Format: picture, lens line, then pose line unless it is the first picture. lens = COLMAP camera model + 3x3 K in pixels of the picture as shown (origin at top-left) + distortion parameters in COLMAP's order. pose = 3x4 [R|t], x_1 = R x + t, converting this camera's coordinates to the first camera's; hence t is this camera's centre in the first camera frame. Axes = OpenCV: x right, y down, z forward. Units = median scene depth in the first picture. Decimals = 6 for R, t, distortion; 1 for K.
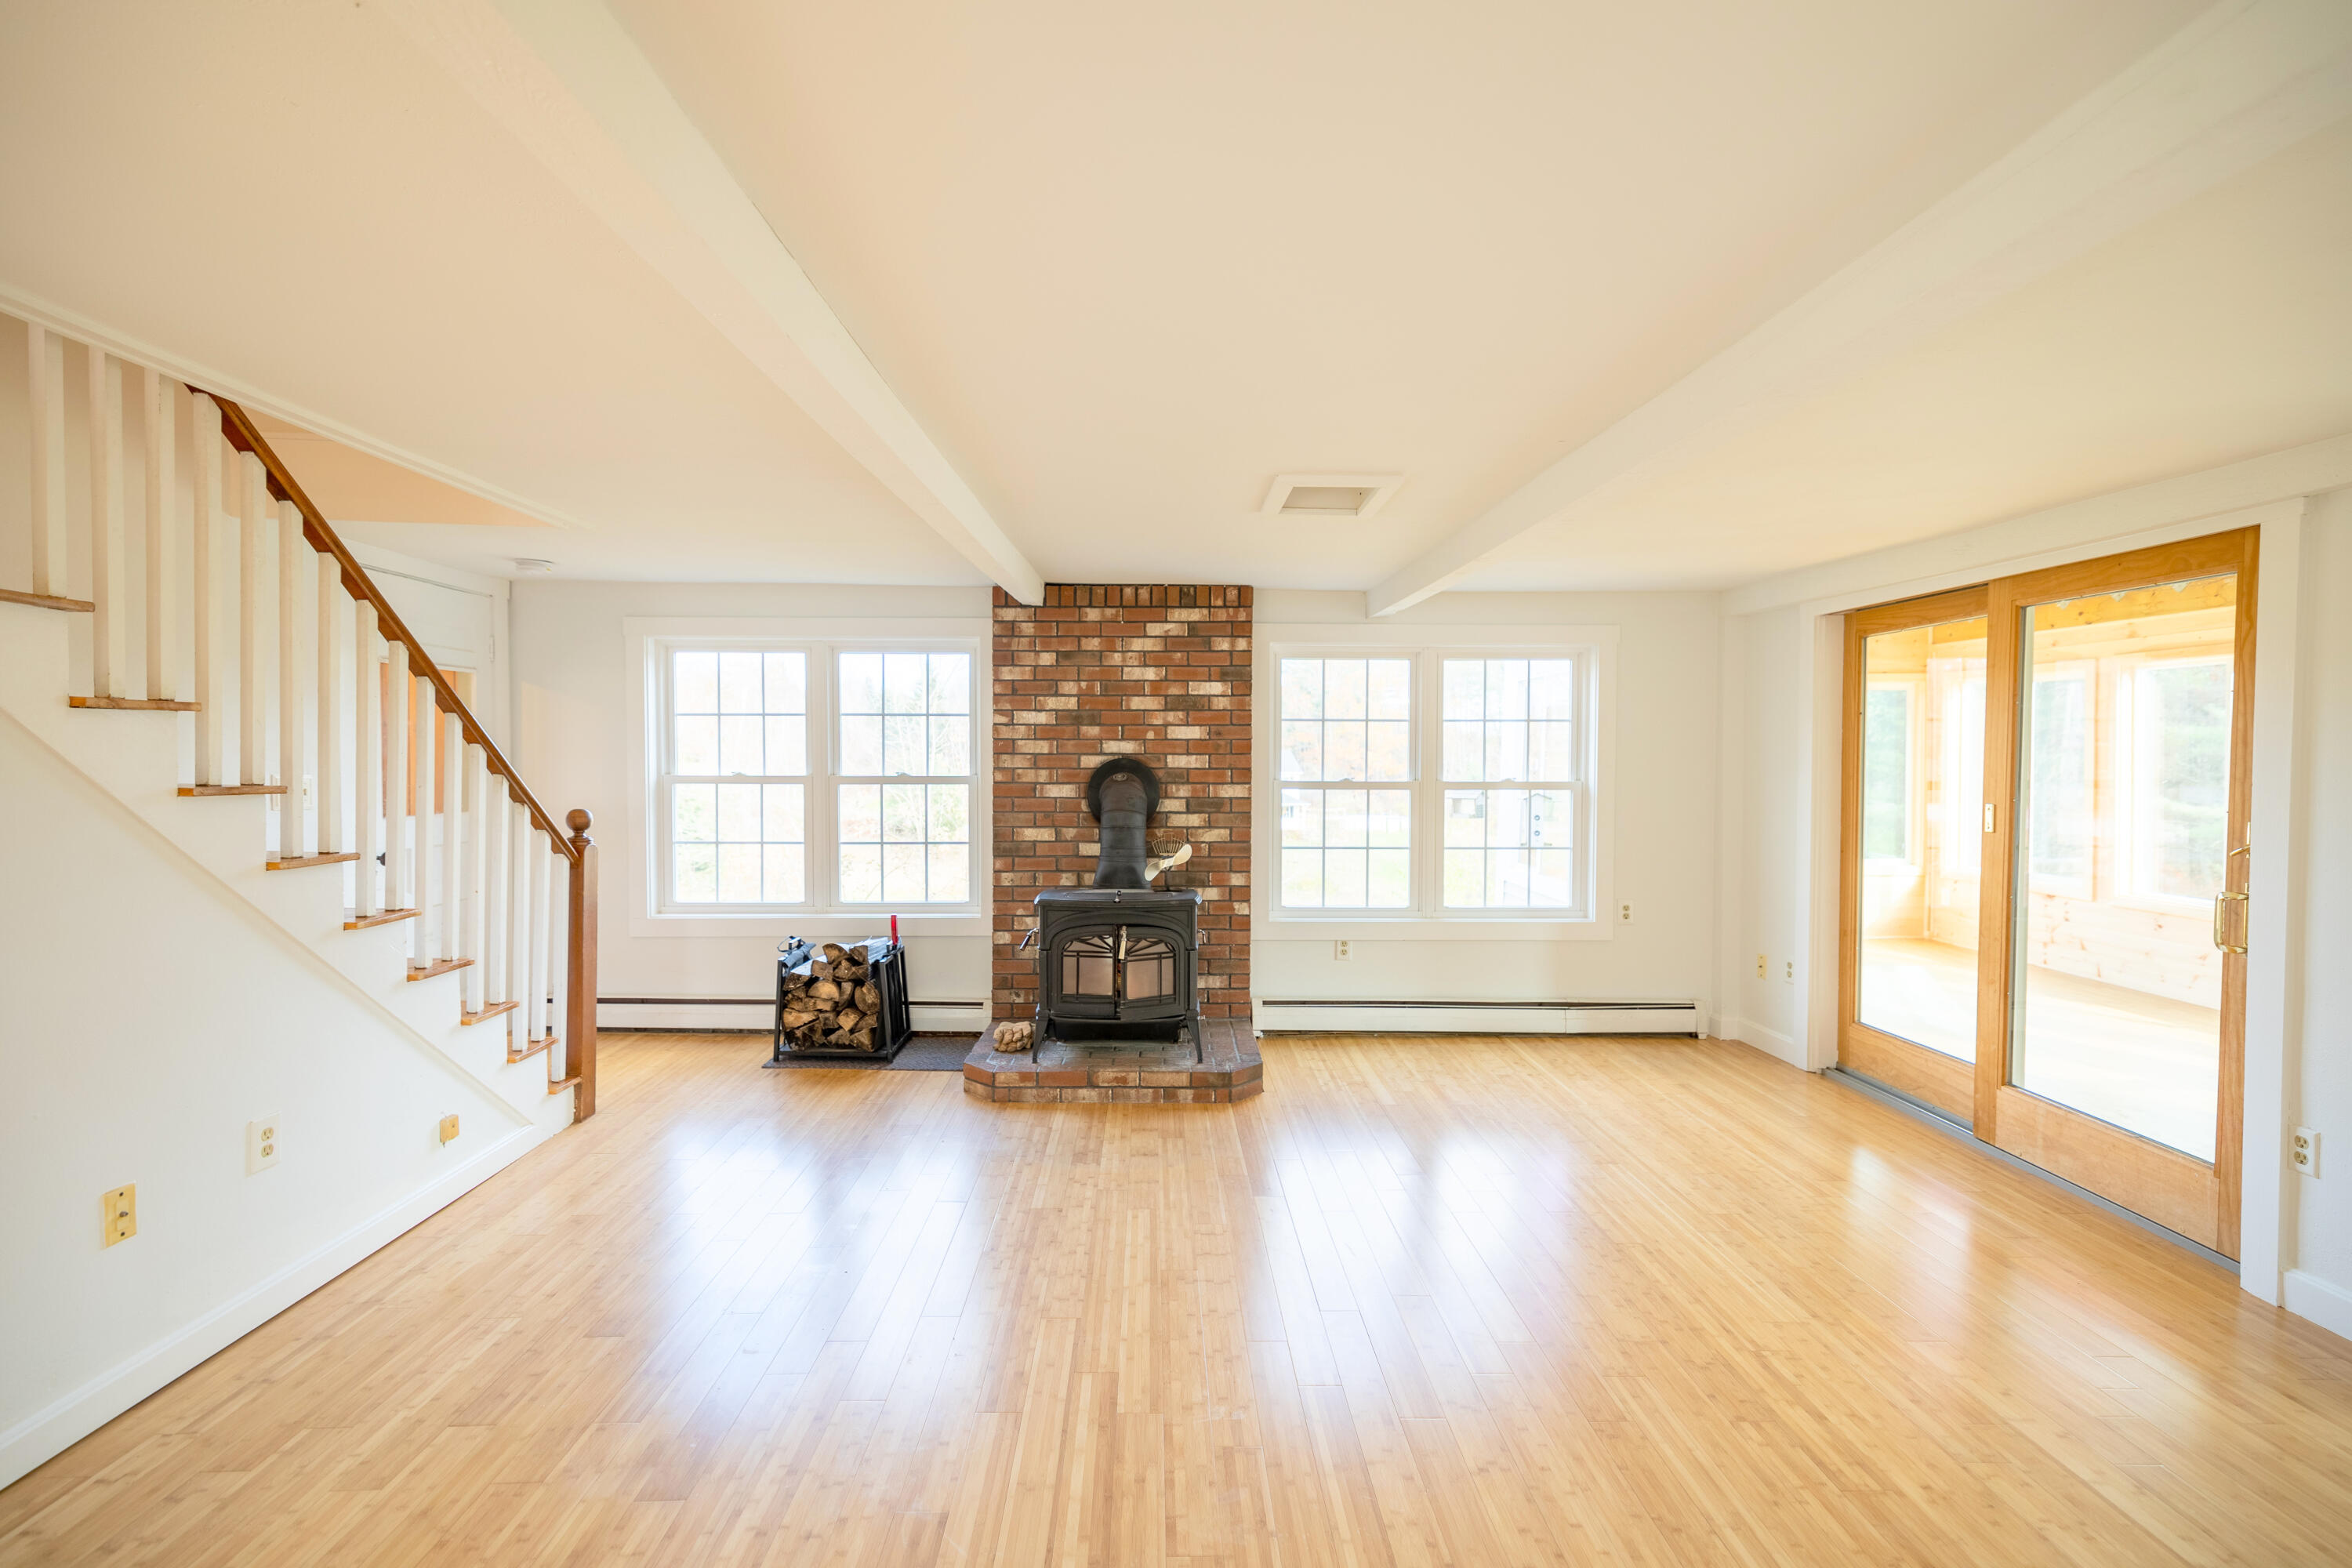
lens RADIAL K [[1038.8, 0, 1166.6], [0, 1038.8, 782.0], [0, 0, 1]] dist [0.006898, -0.000106]
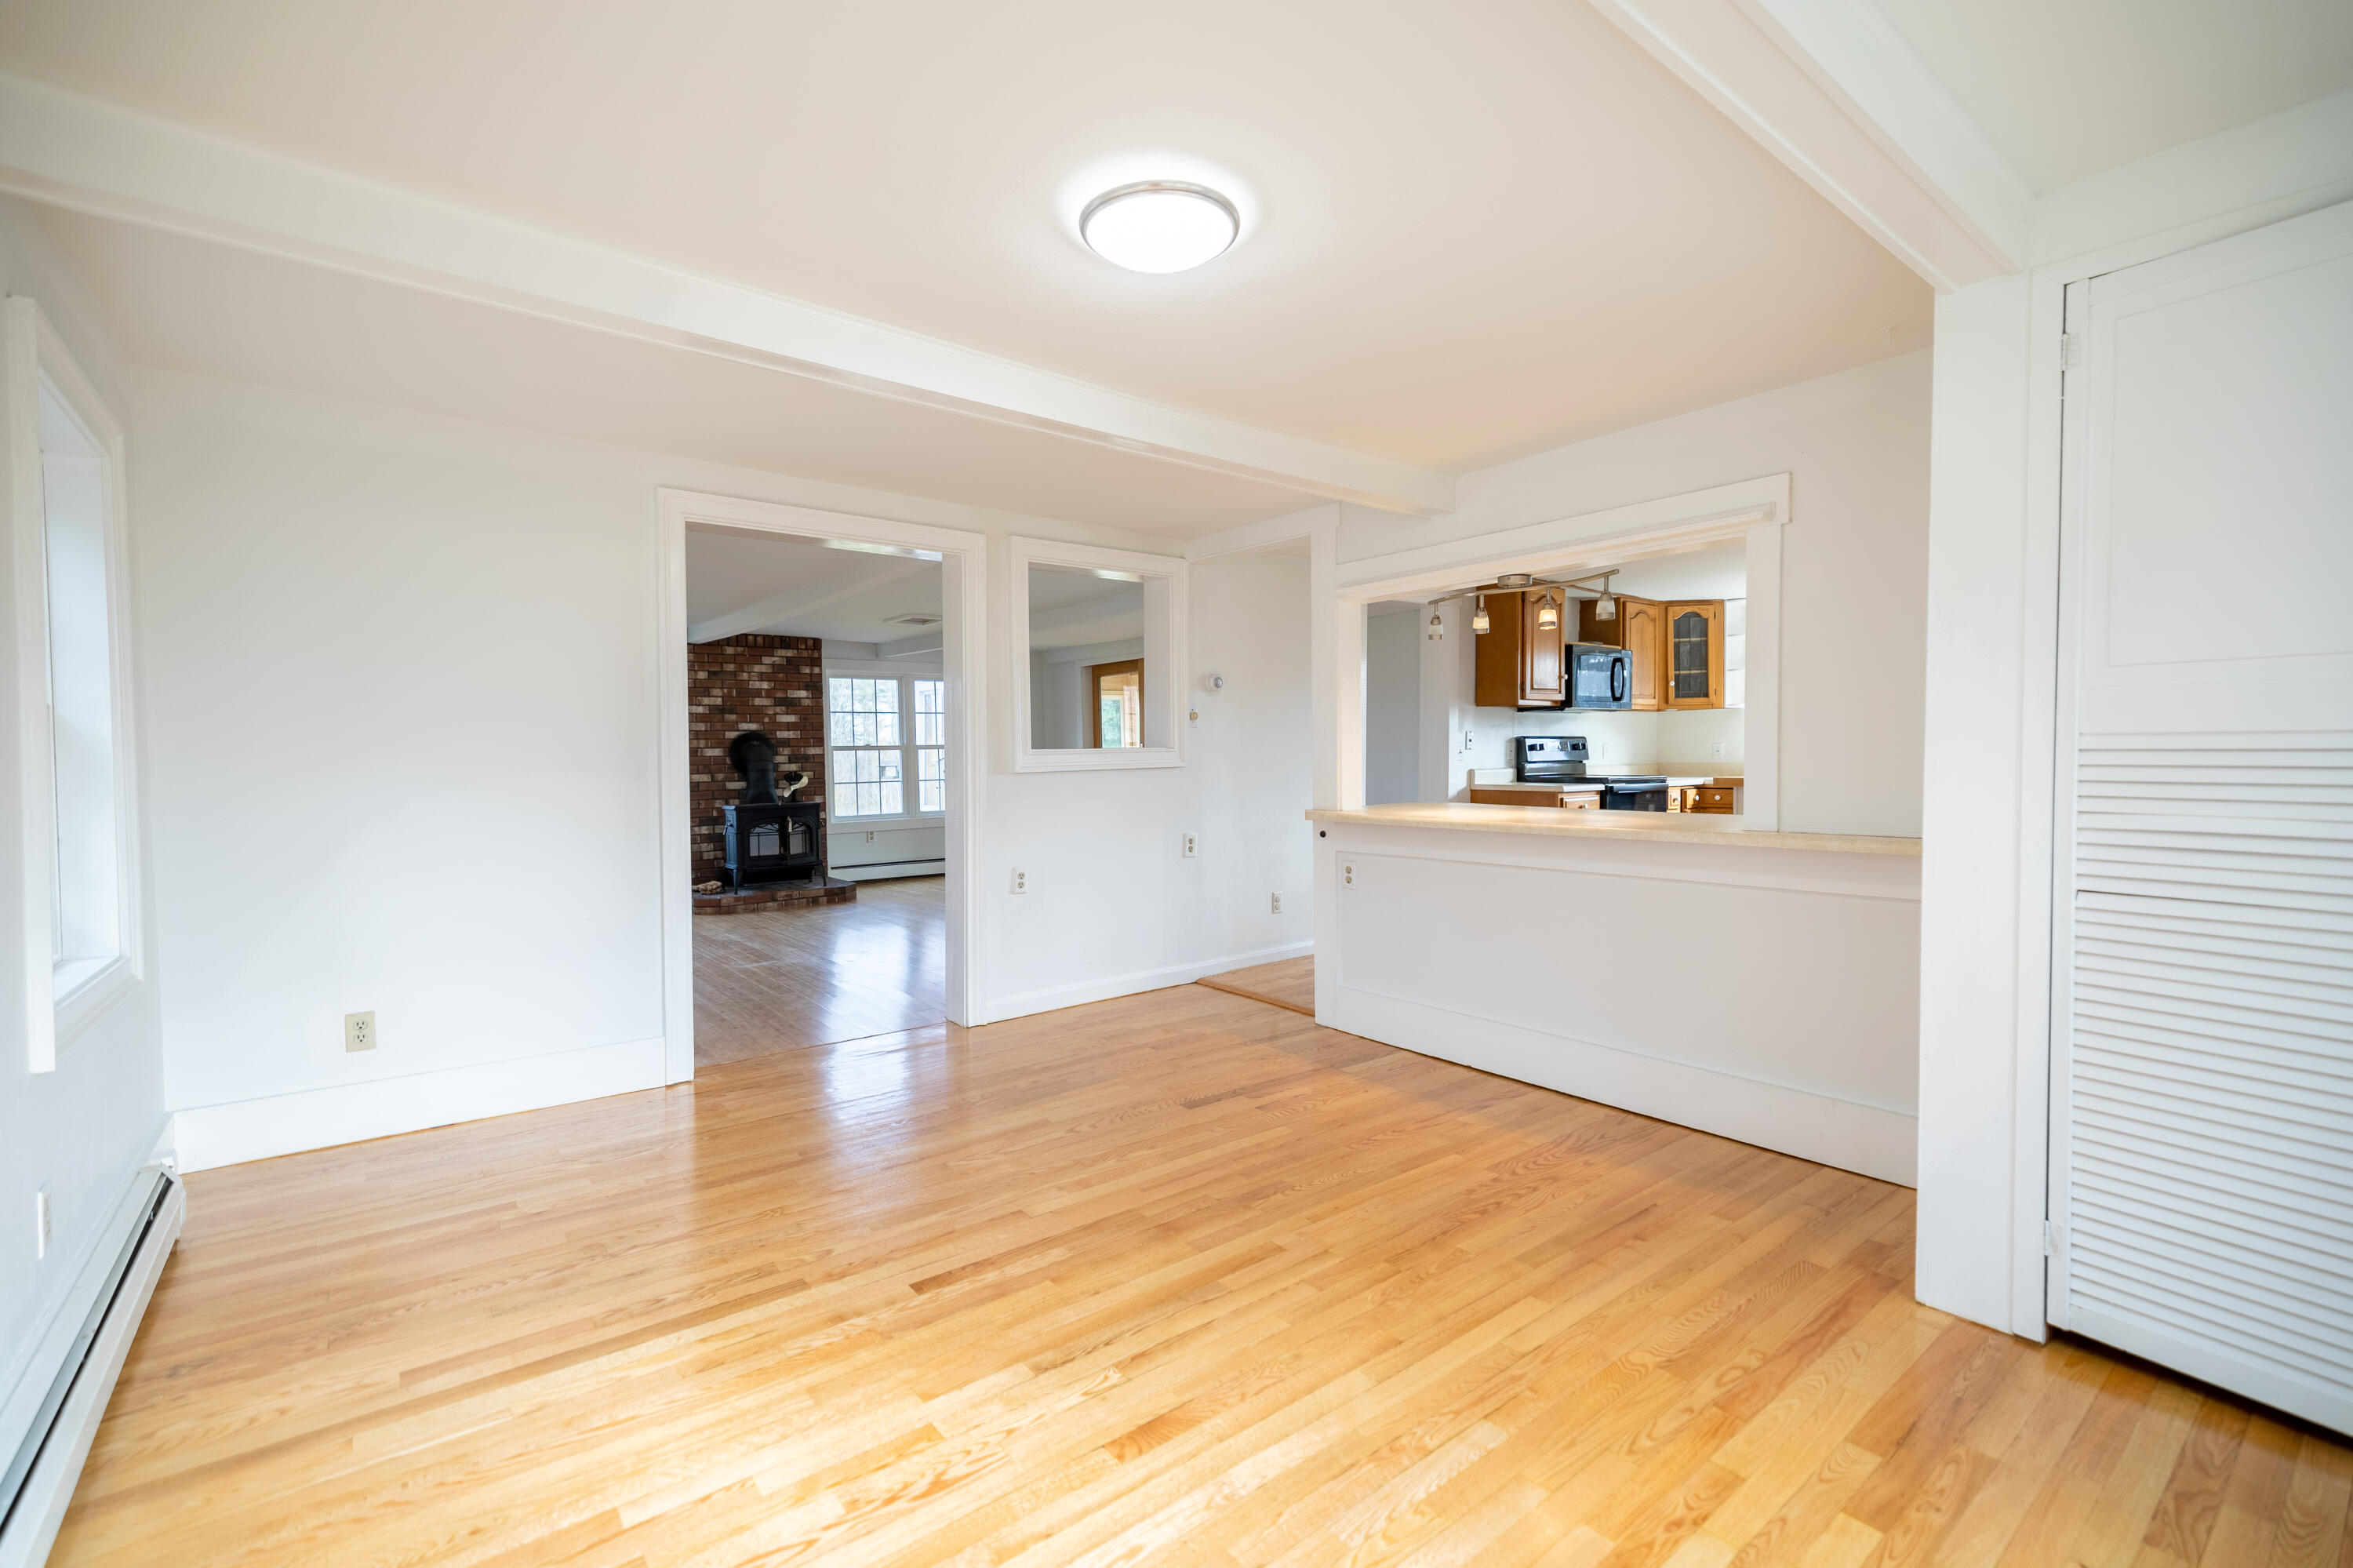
lens RADIAL K [[1020.4, 0, 1168.2], [0, 1020.4, 783.3], [0, 0, 1]] dist [0.004522, 0.000290]
pose [[0.792332, -0.036314, 0.609009, -0.537700], [0.038239, 0.999220, 0.009833, 0.072203], [-0.608891, 0.015497, 0.793103, -0.797235]]
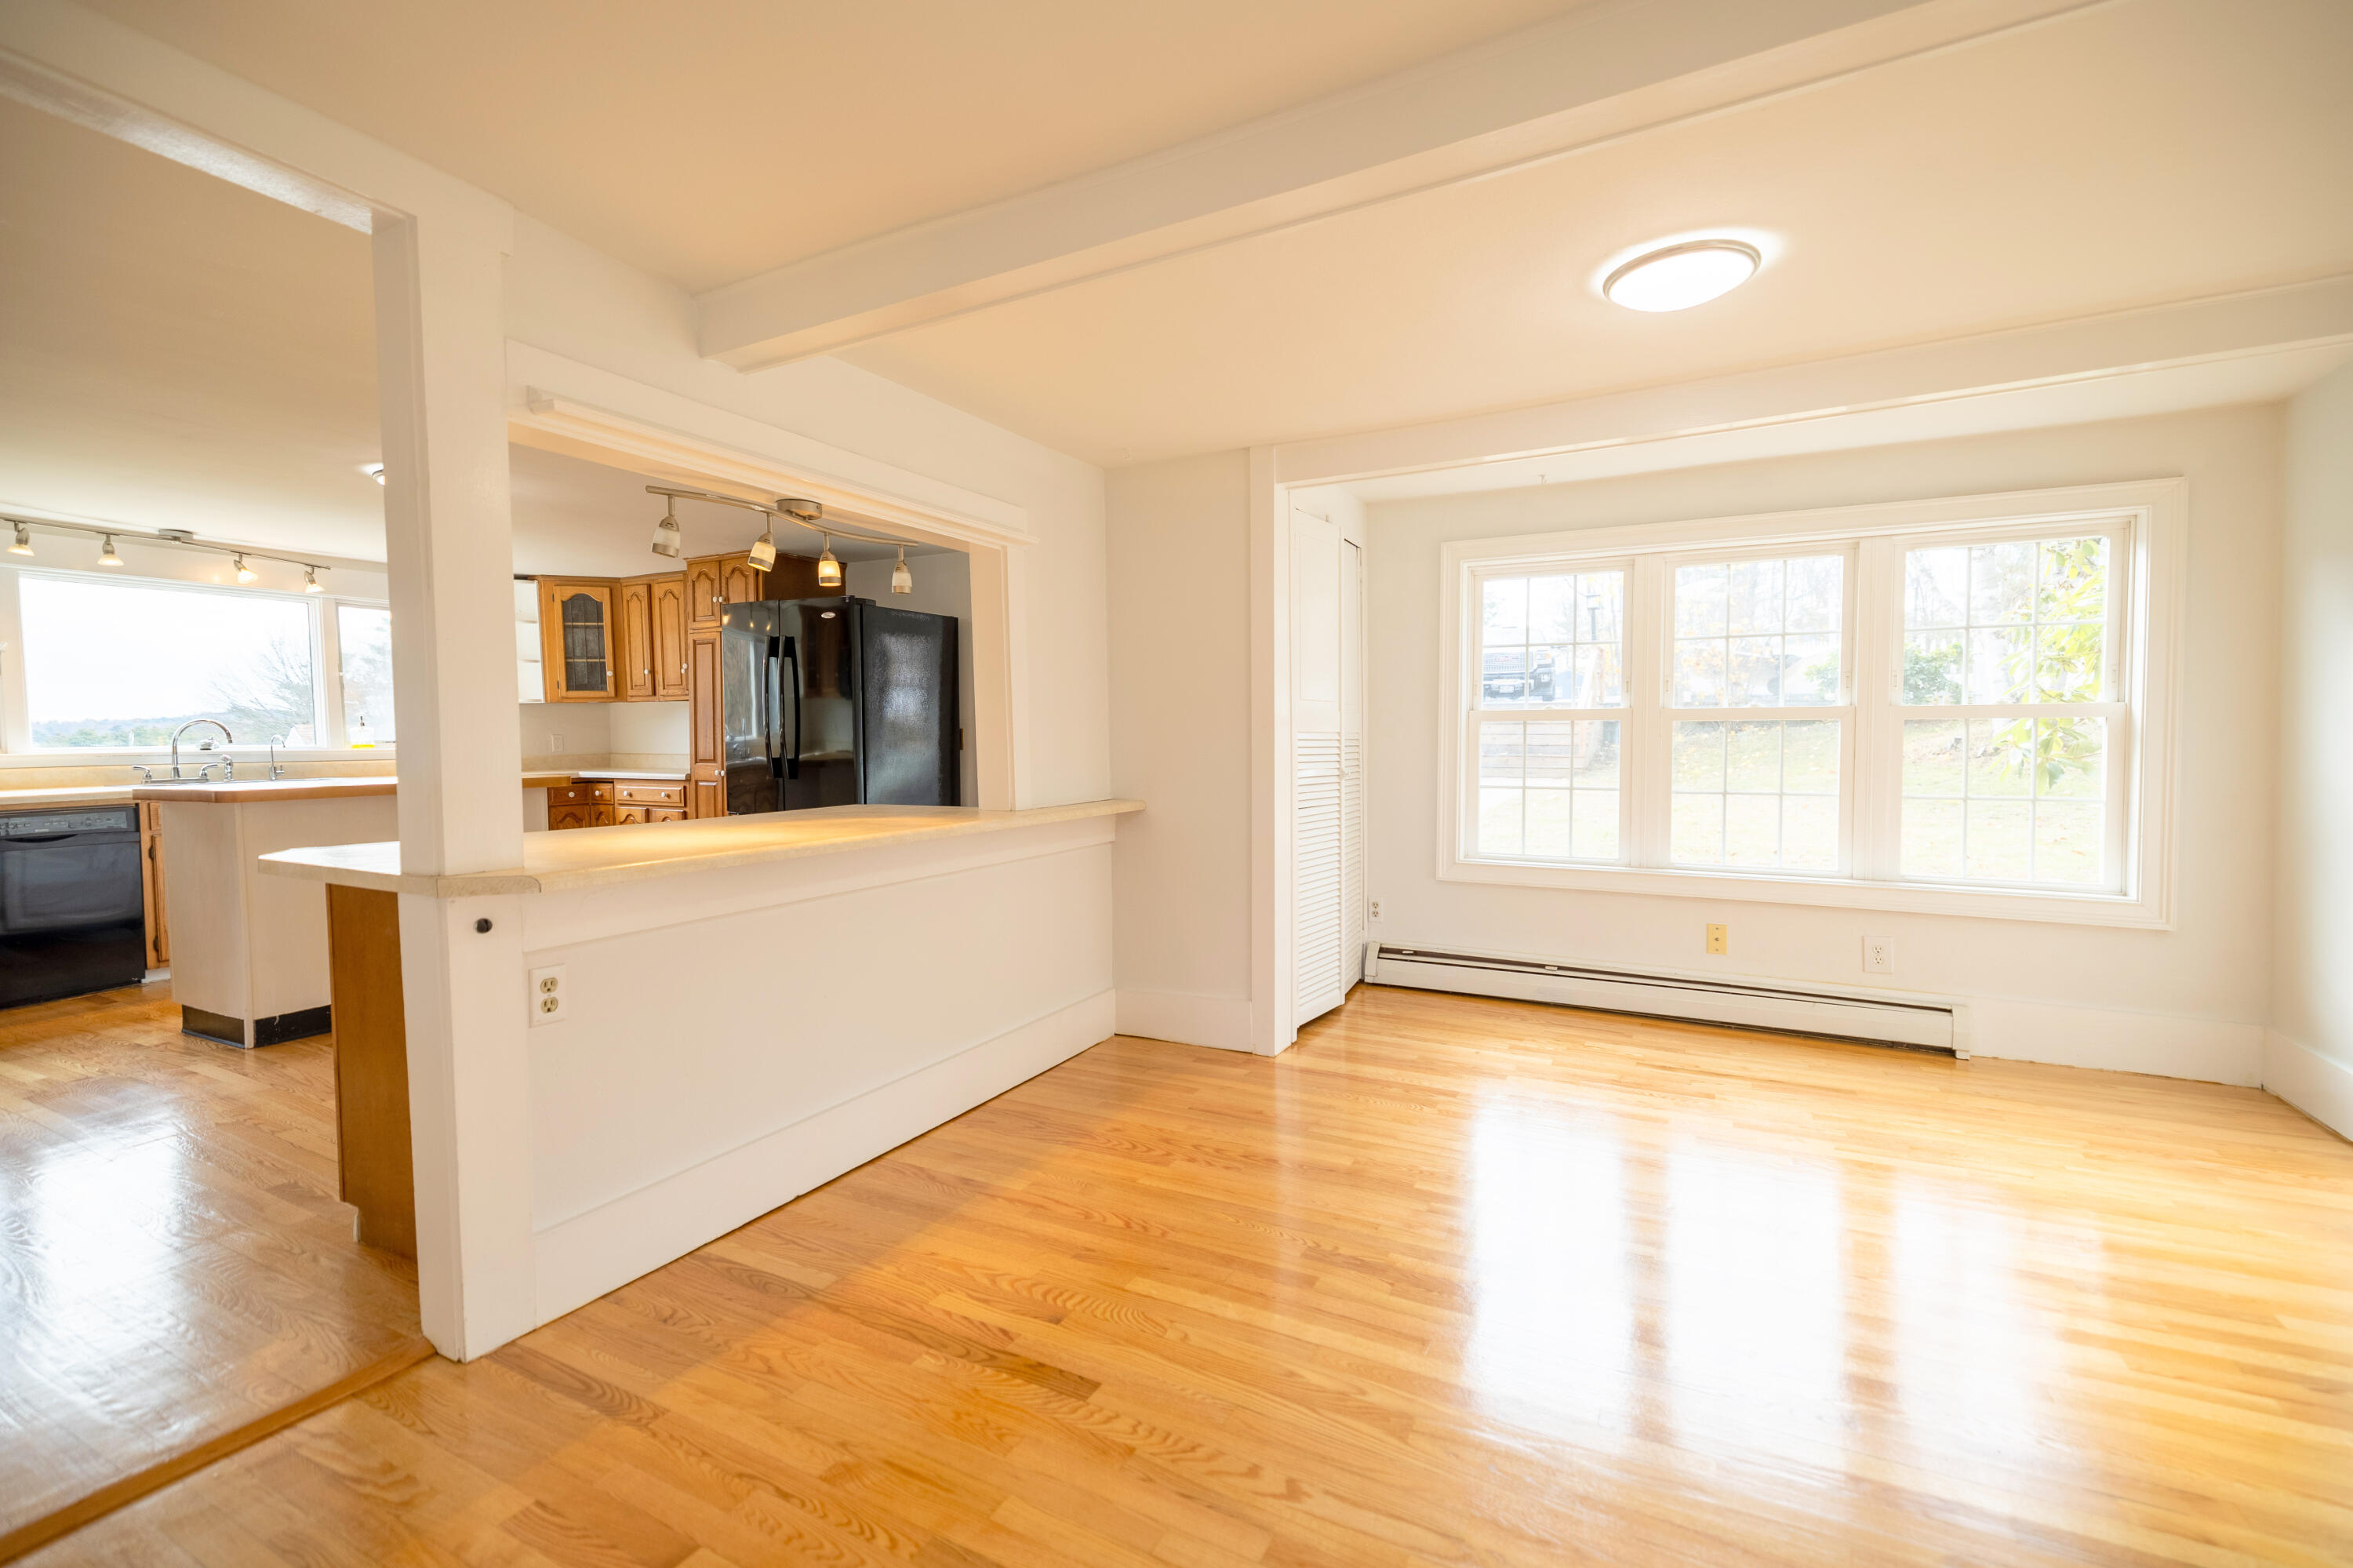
lens RADIAL K [[1020.4, 0, 1168.2], [0, 1020.4, 783.3], [0, 0, 1]] dist [0.004522, 0.000290]
pose [[-0.877713, -0.026269, 0.478467, -0.313742], [0.013780, 0.996700, 0.080000, 0.046602], [-0.478989, 0.076811, -0.874454, 0.042539]]
